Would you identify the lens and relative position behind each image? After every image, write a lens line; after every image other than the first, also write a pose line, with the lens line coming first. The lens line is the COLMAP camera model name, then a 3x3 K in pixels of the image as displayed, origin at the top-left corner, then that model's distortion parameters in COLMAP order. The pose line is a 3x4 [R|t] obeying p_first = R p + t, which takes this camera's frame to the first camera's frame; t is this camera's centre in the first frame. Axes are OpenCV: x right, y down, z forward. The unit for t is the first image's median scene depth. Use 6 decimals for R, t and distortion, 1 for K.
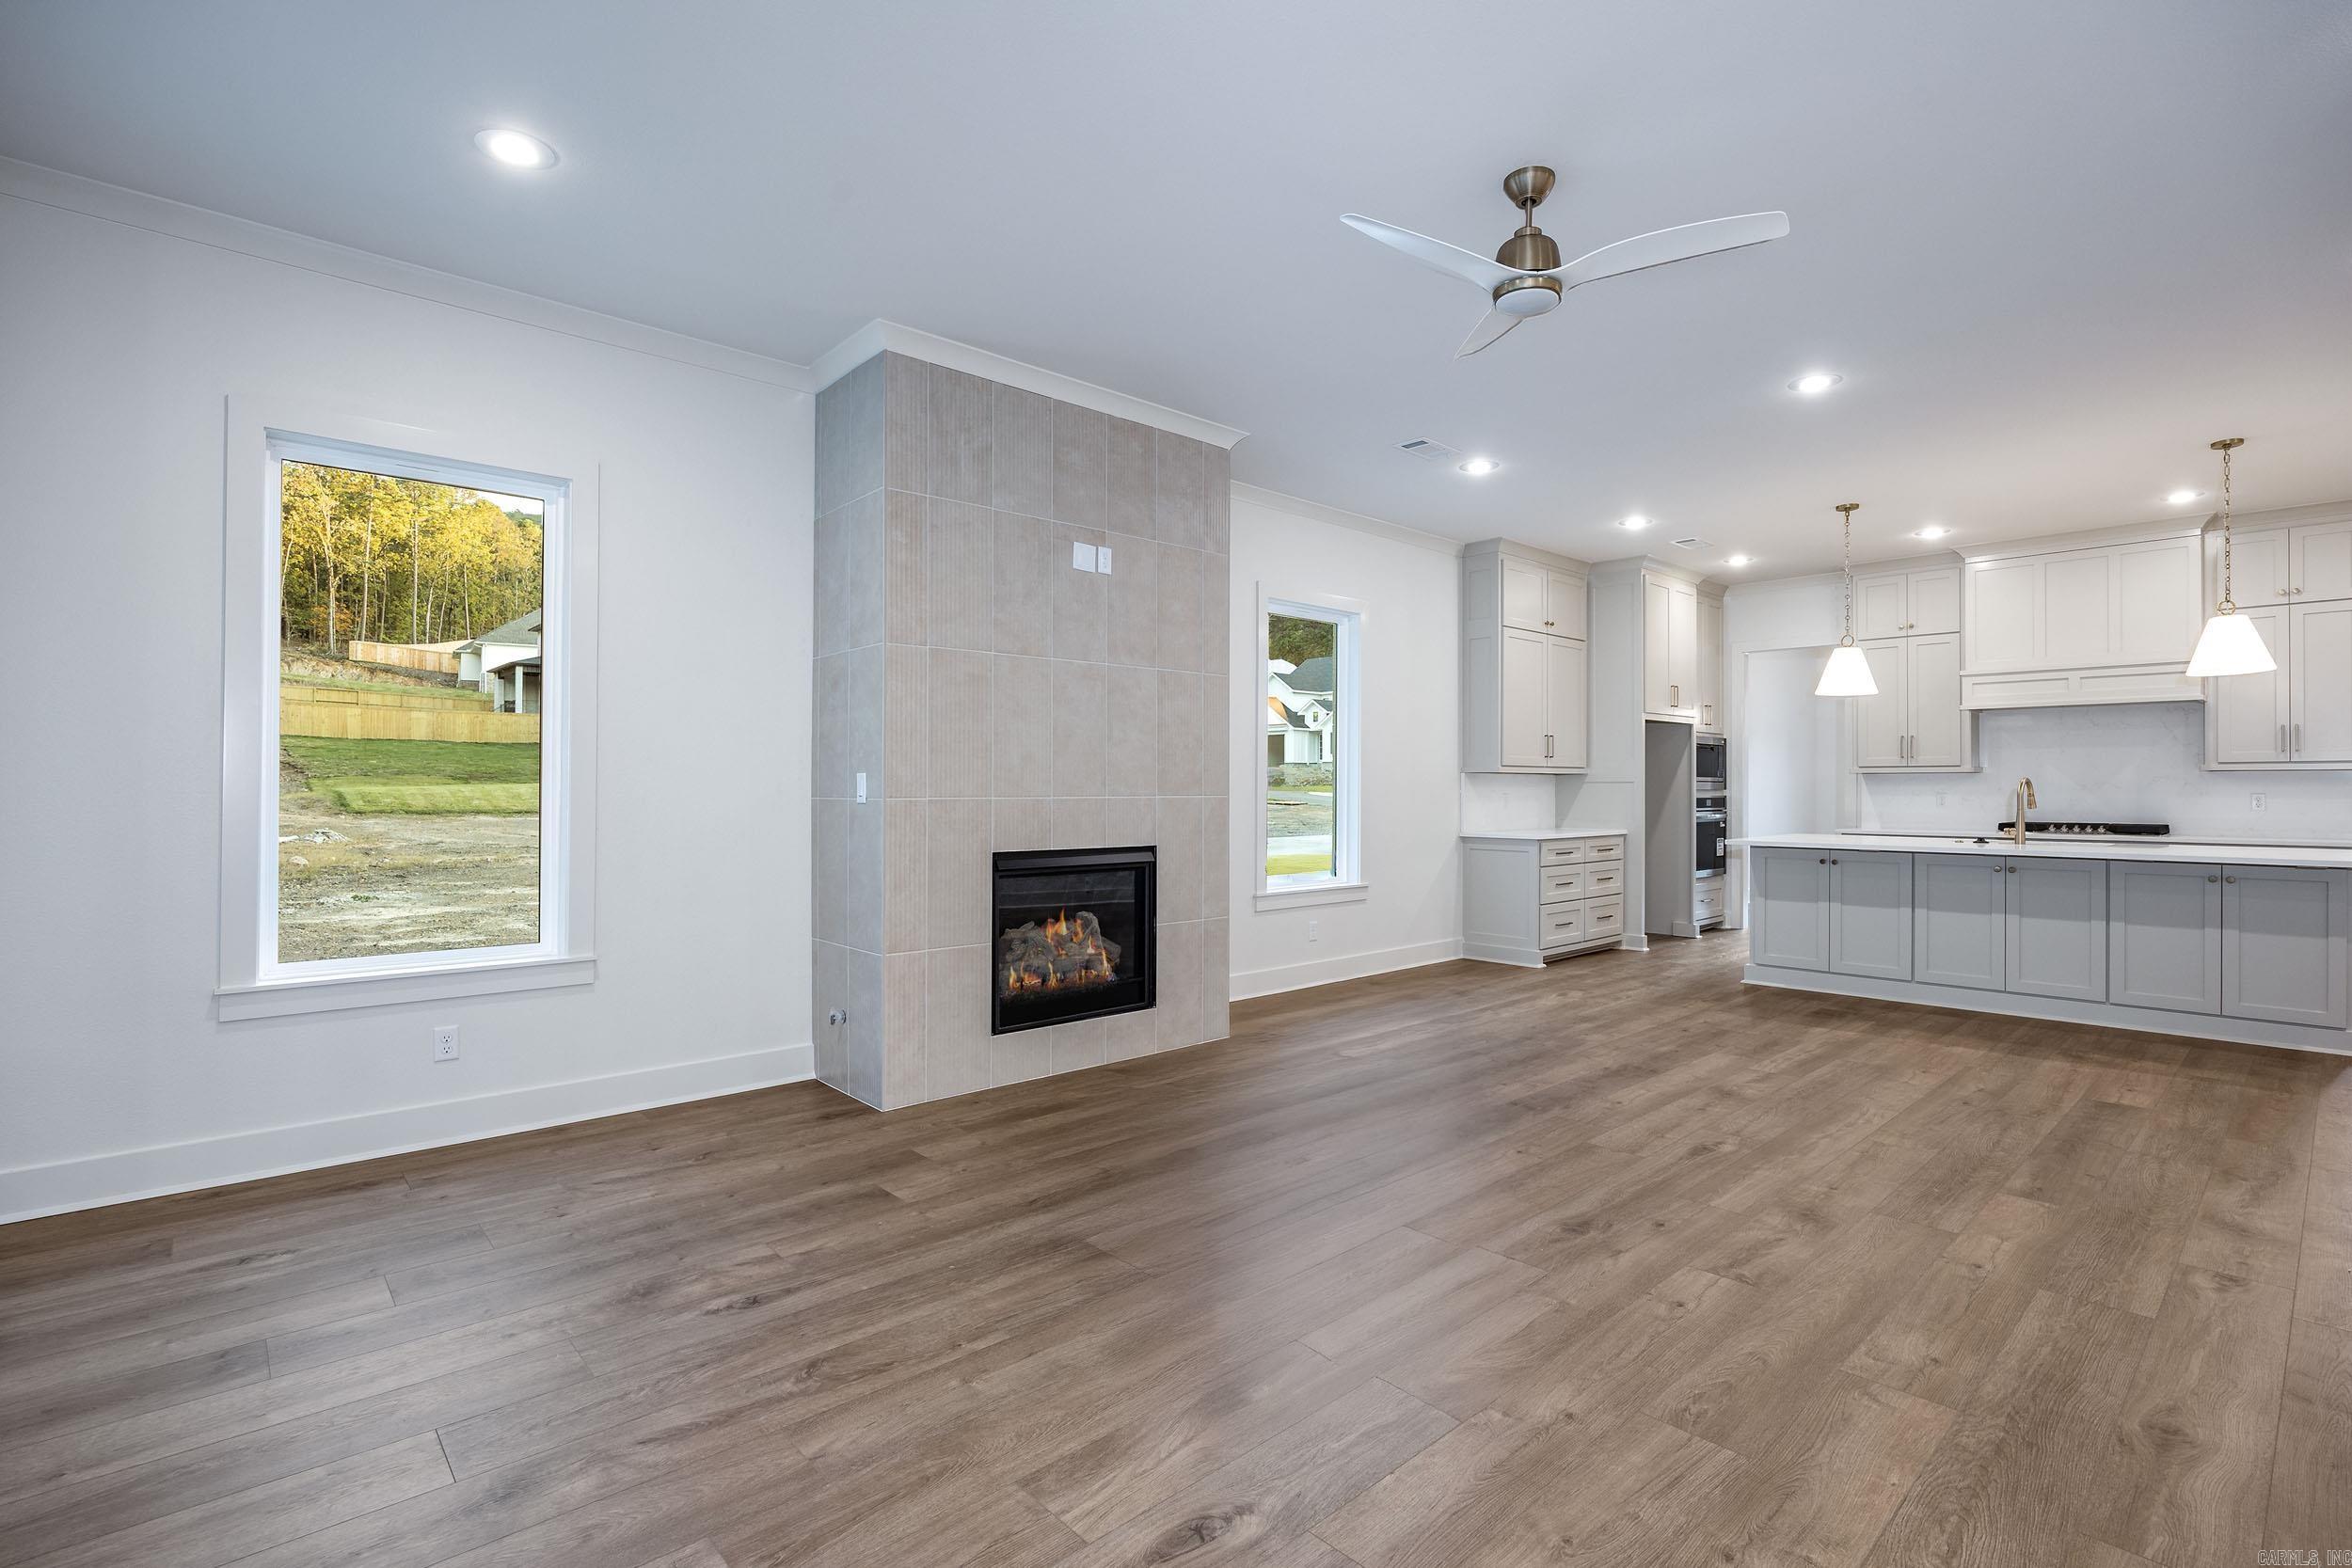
lens RADIAL K [[1093.0, 0, 1188.4], [0, 1093.0, 781.8], [0, 0, 1]] dist [-0.019556, 0.001707]
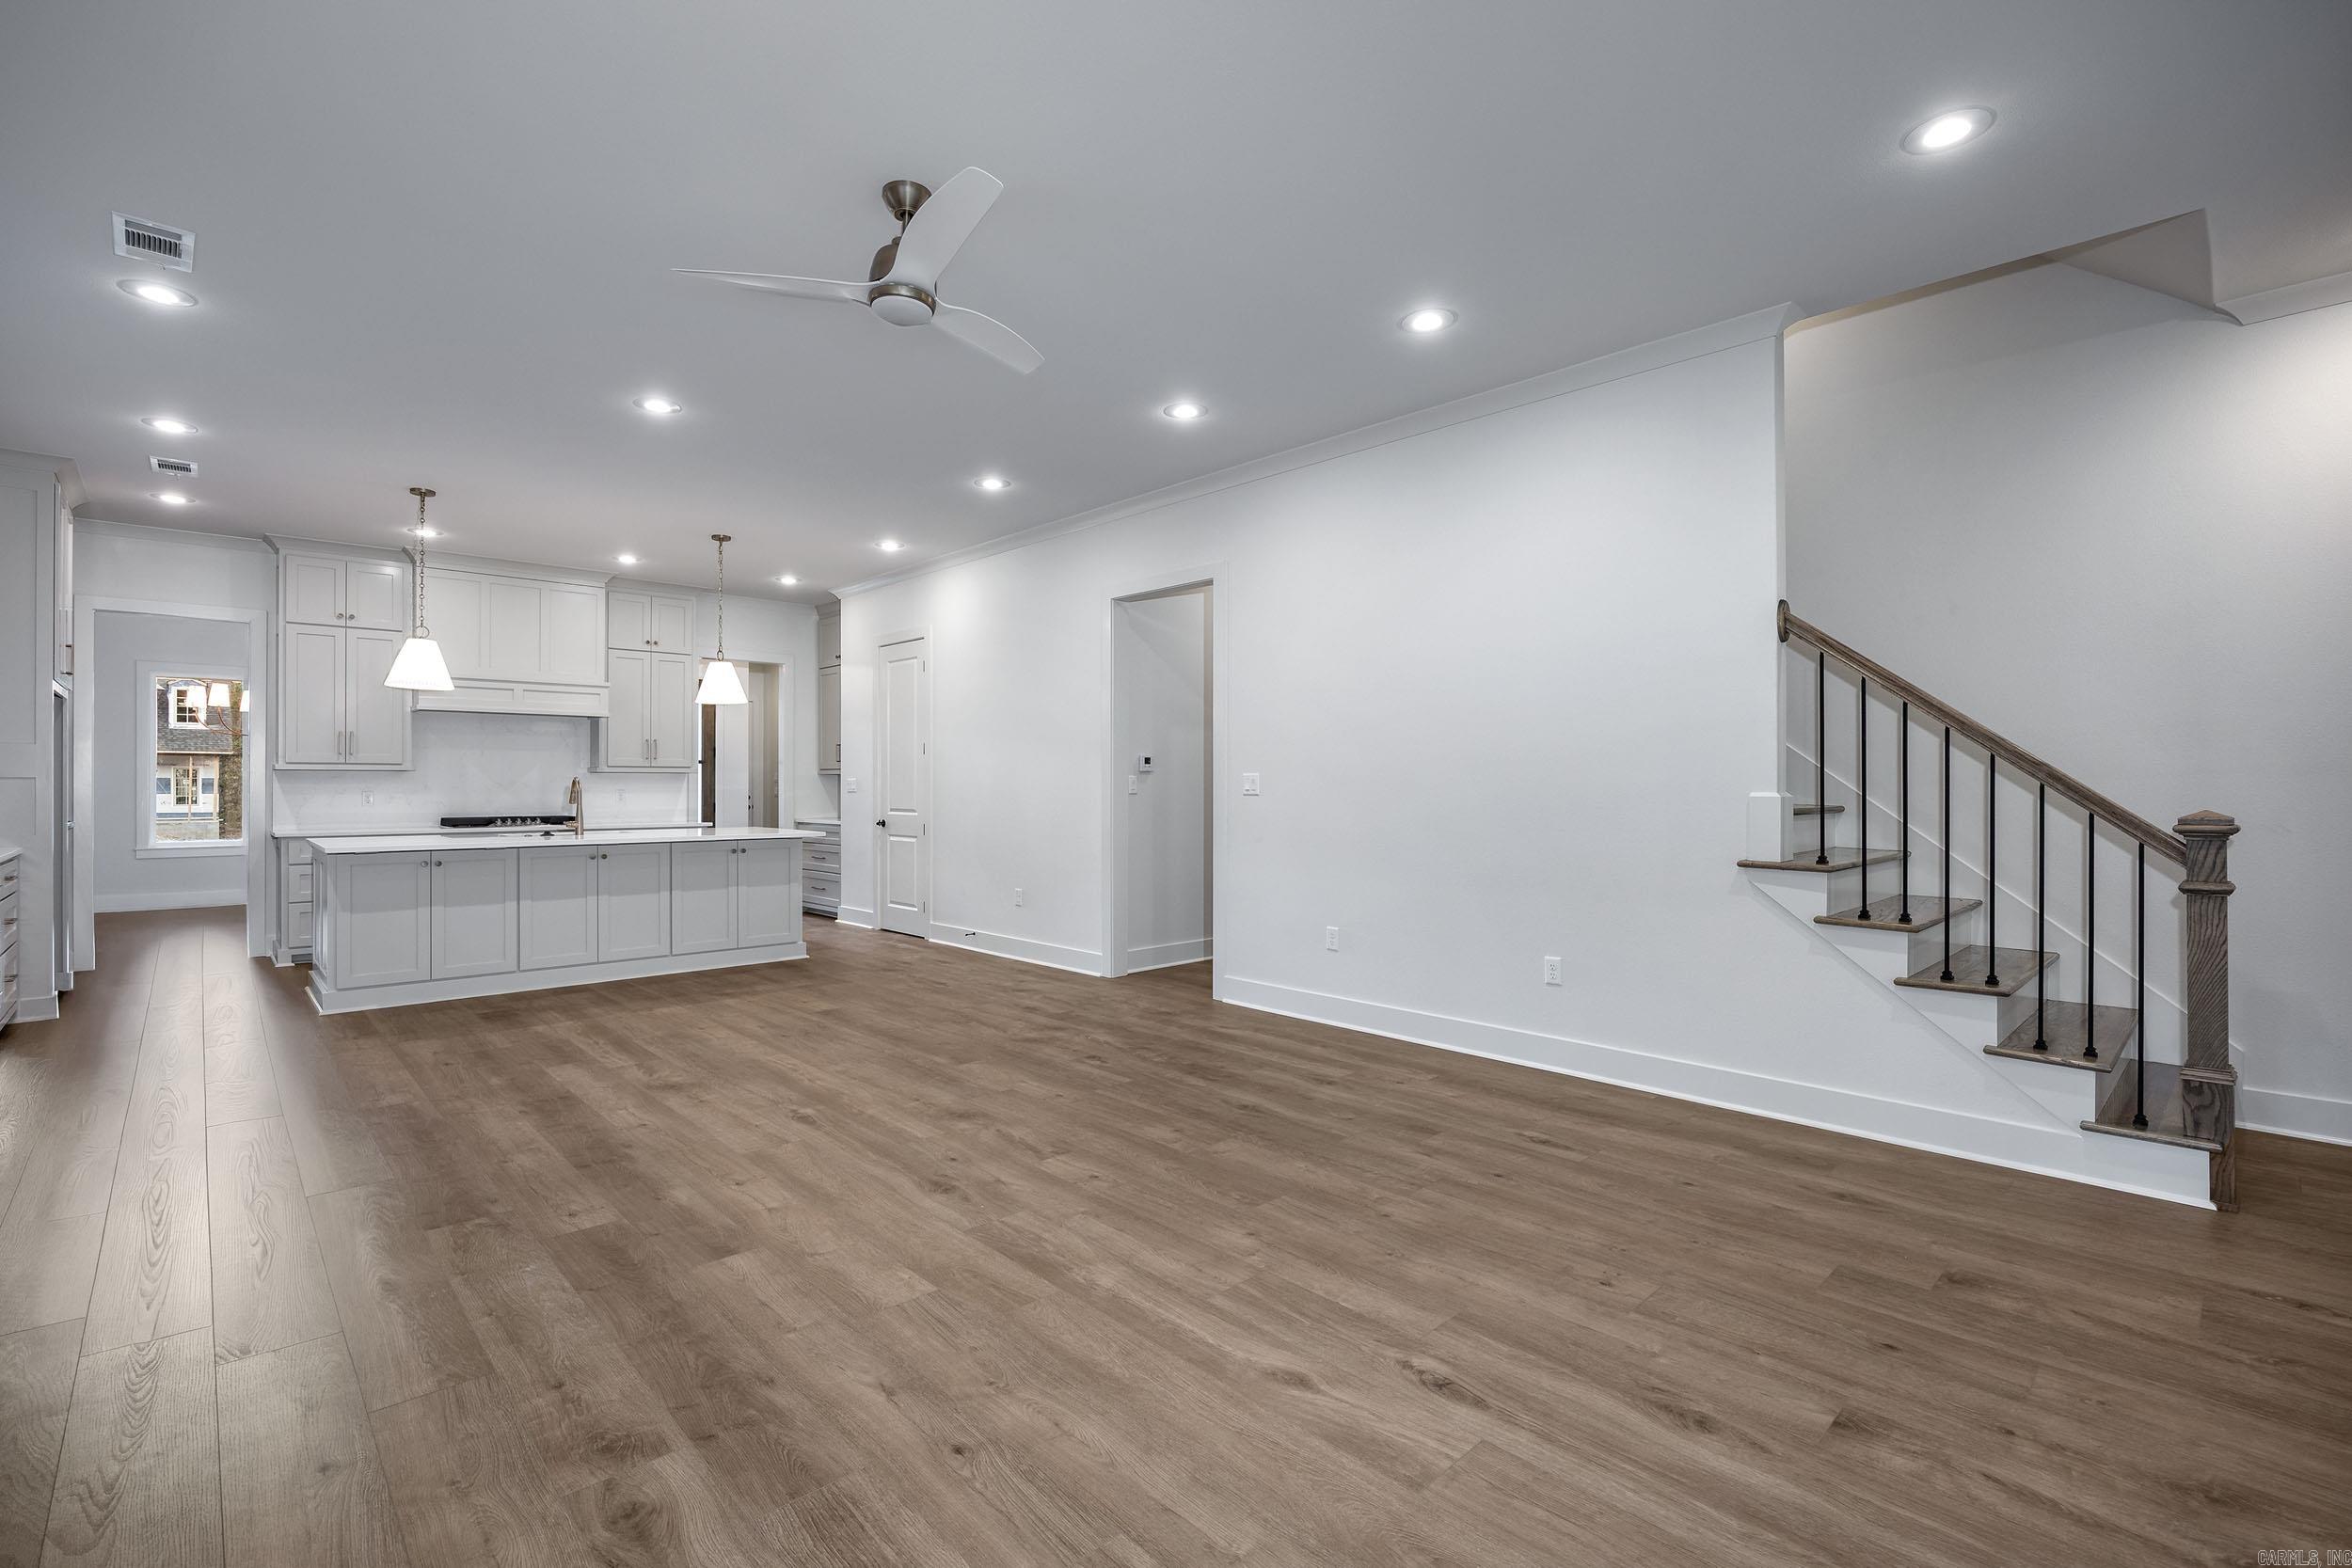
lens RADIAL K [[1052.1, 0, 1162.9], [0, 1052.1, 783.3], [0, 0, 1]] dist [-0.016908, -0.000521]
pose [[-0.014439, 0.000778, 0.999895, -0.330689], [-0.004669, 0.999989, -0.000846, 0.001016], [-0.999885, -0.004680, -0.014435, 0.373952]]
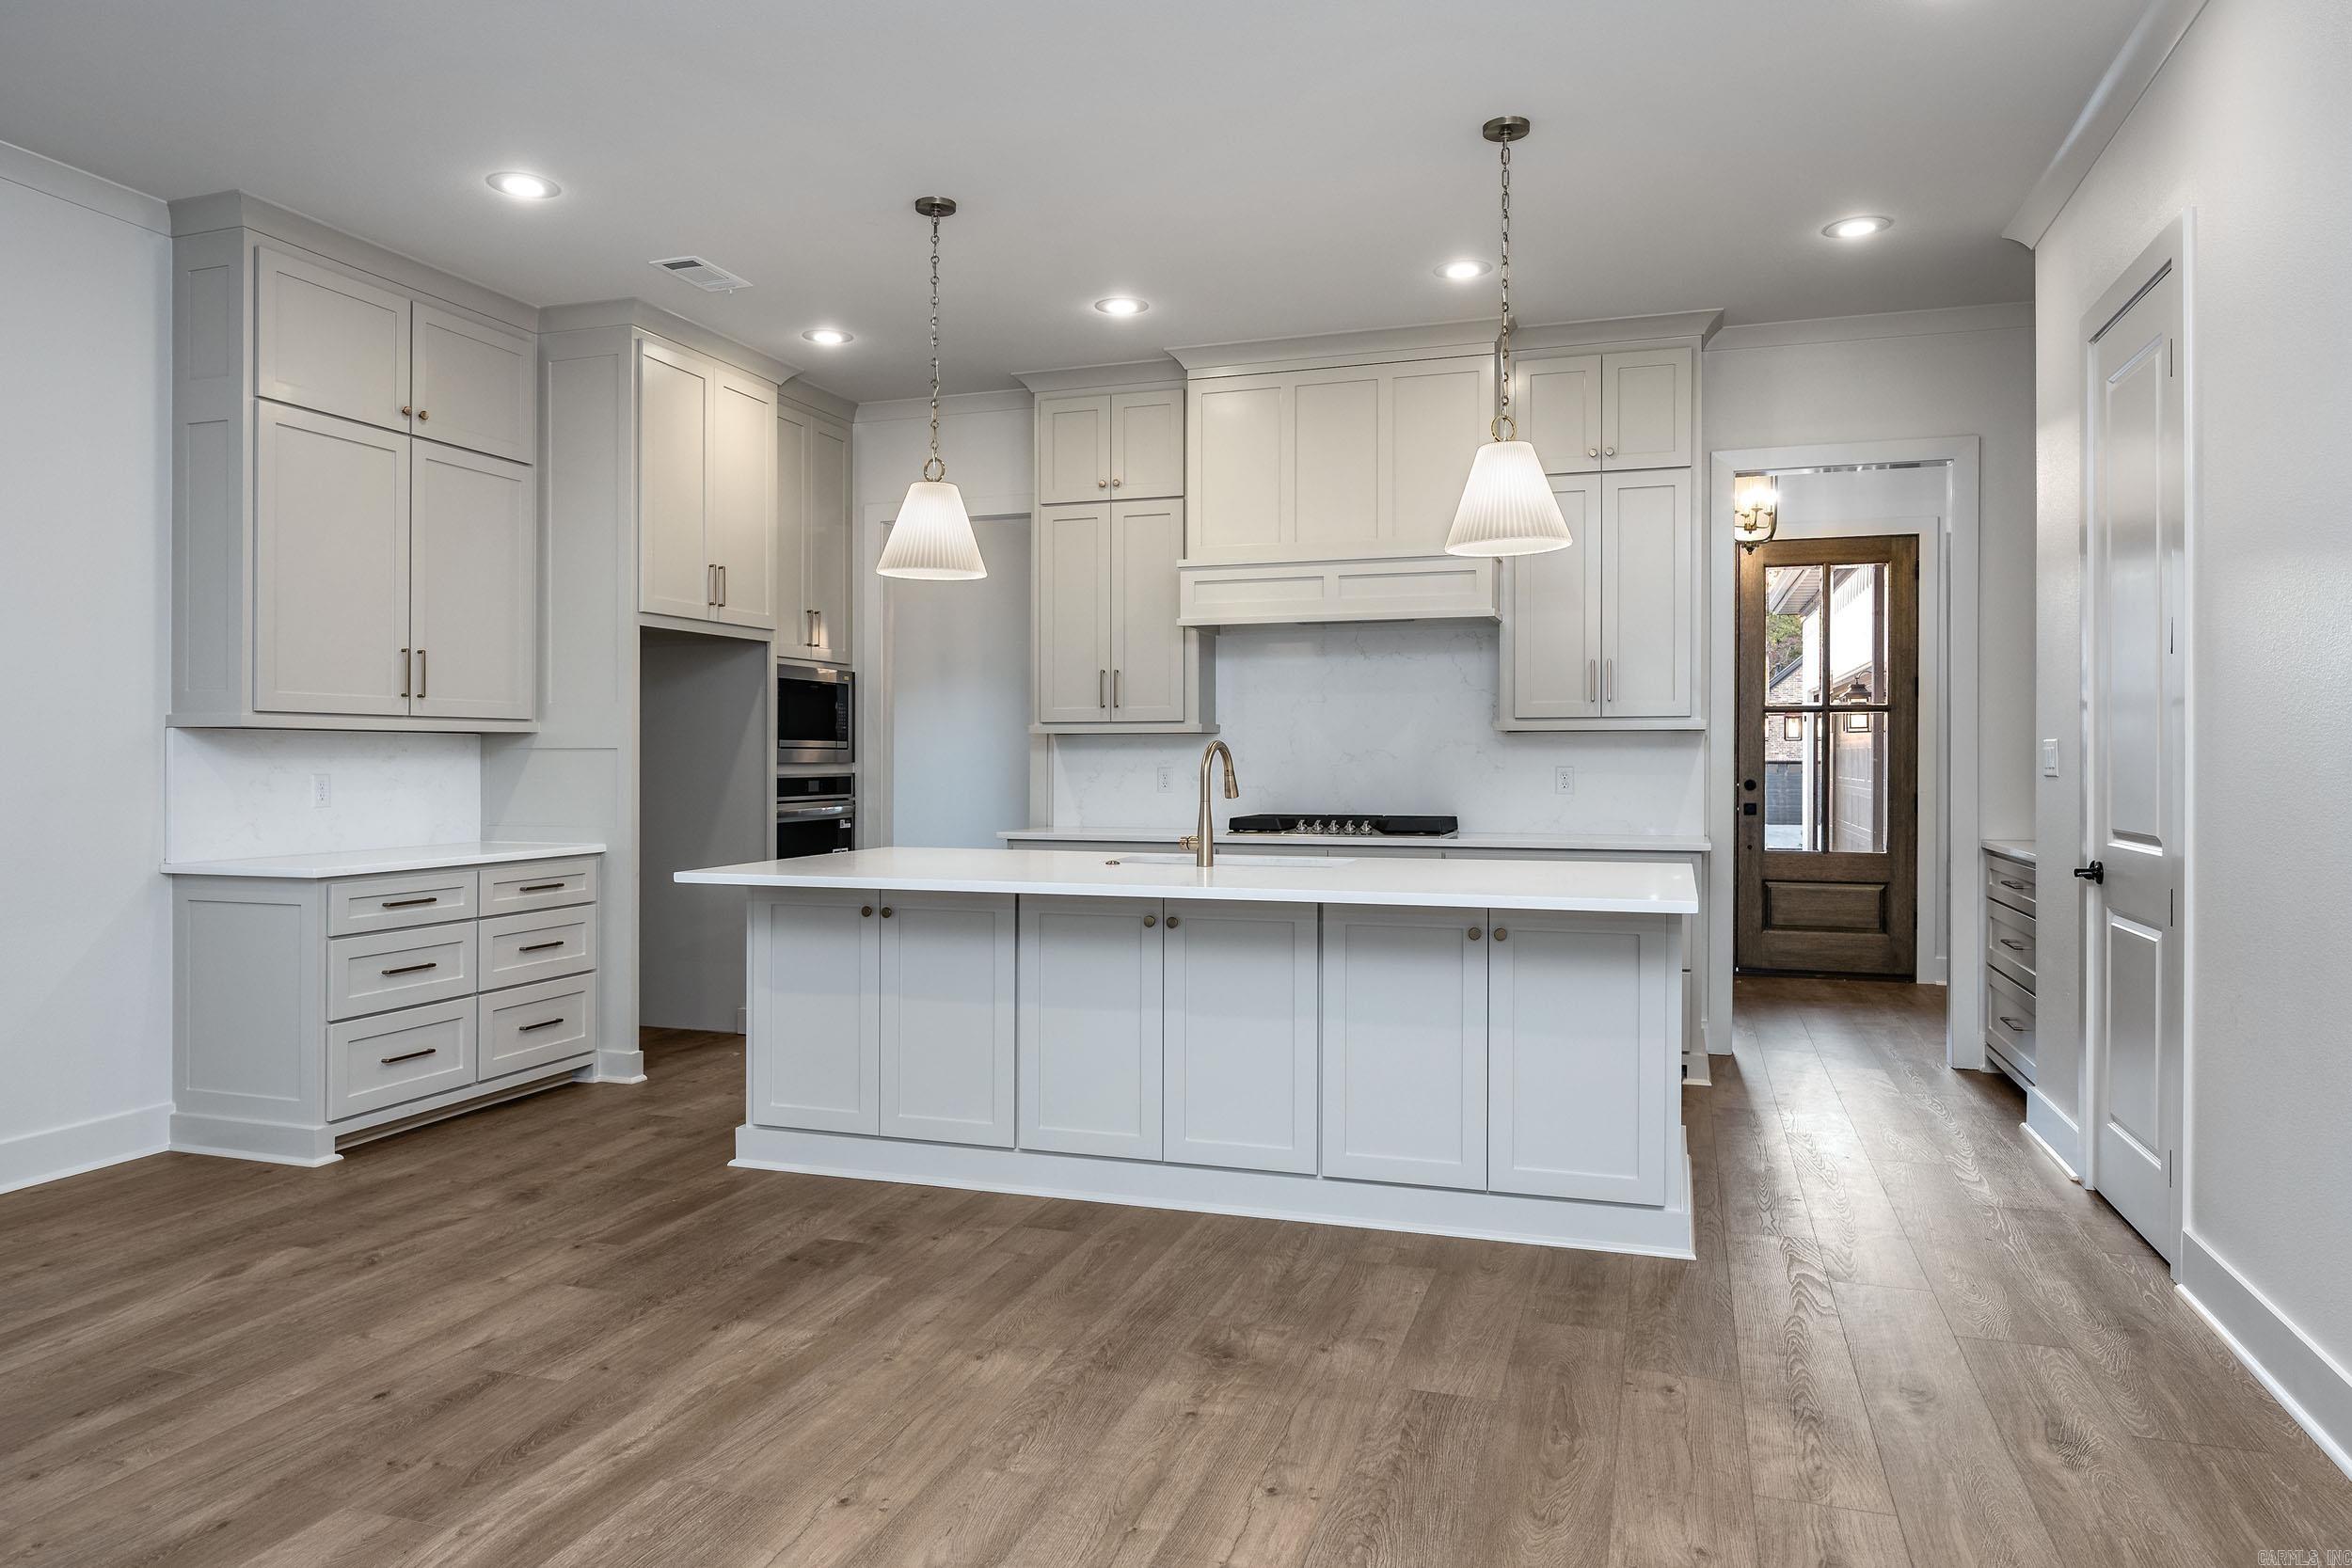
lens RADIAL K [[1410.5, 0, 1165.3], [0, 1410.5, 775.4], [0, 0, 1]] dist [-0.002500, 0.001237]
pose [[0.887688, -0.008431, 0.460369, 0.404271], [-0.000065, 0.999830, 0.018435, 0.000447], [-0.460446, -0.016395, 0.887536, 0.367638]]
